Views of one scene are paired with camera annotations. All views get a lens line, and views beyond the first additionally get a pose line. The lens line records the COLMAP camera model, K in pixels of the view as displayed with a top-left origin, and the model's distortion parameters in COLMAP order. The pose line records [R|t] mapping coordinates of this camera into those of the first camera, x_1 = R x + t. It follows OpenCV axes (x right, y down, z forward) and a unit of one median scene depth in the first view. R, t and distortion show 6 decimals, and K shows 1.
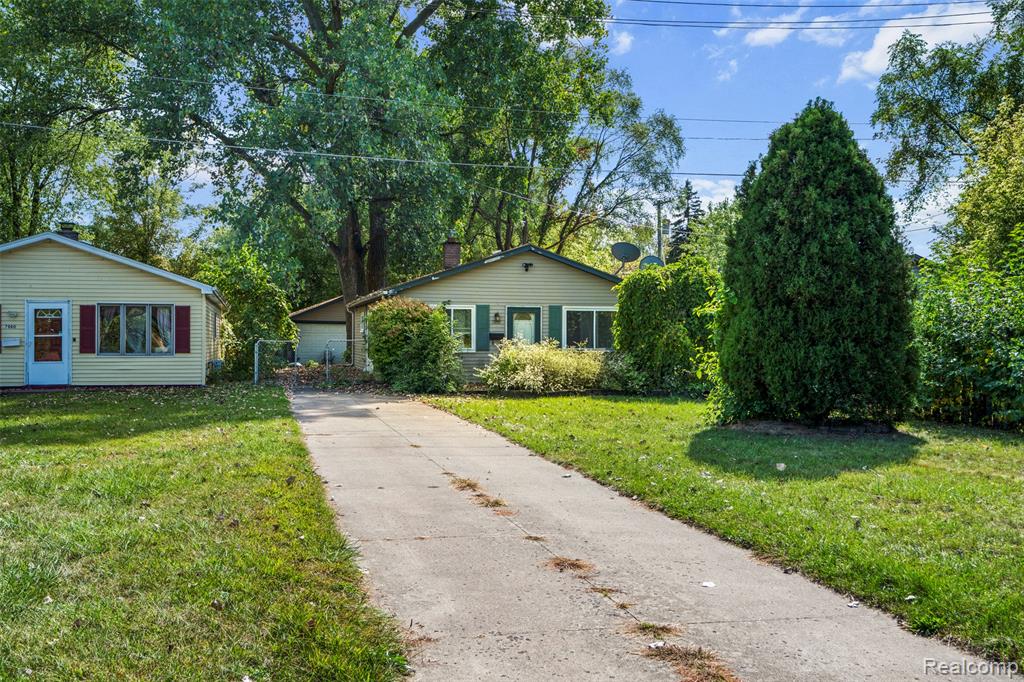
lens RADIAL K [[1033.2, 0, 512.0], [0, 1033.2, 341.0], [0, 0, 1]] dist [0.003764, 0.001074]
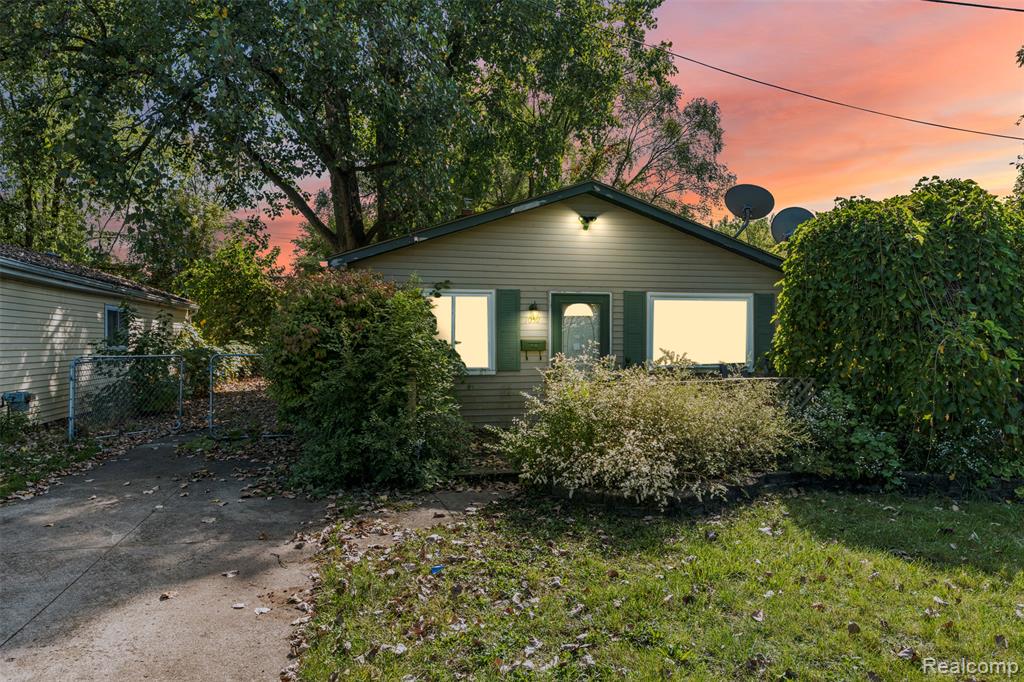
lens RADIAL K [[676.6, 0, 512.0], [0, 676.6, 341.0], [0, 0, 1]] dist [-0.000729, -0.000086]
pose [[0.999647, -0.003903, -0.026274, -0.016606], [0.003890, 0.999992, -0.000562, -0.006754], [0.026276, 0.000460, 0.999655, 0.628392]]
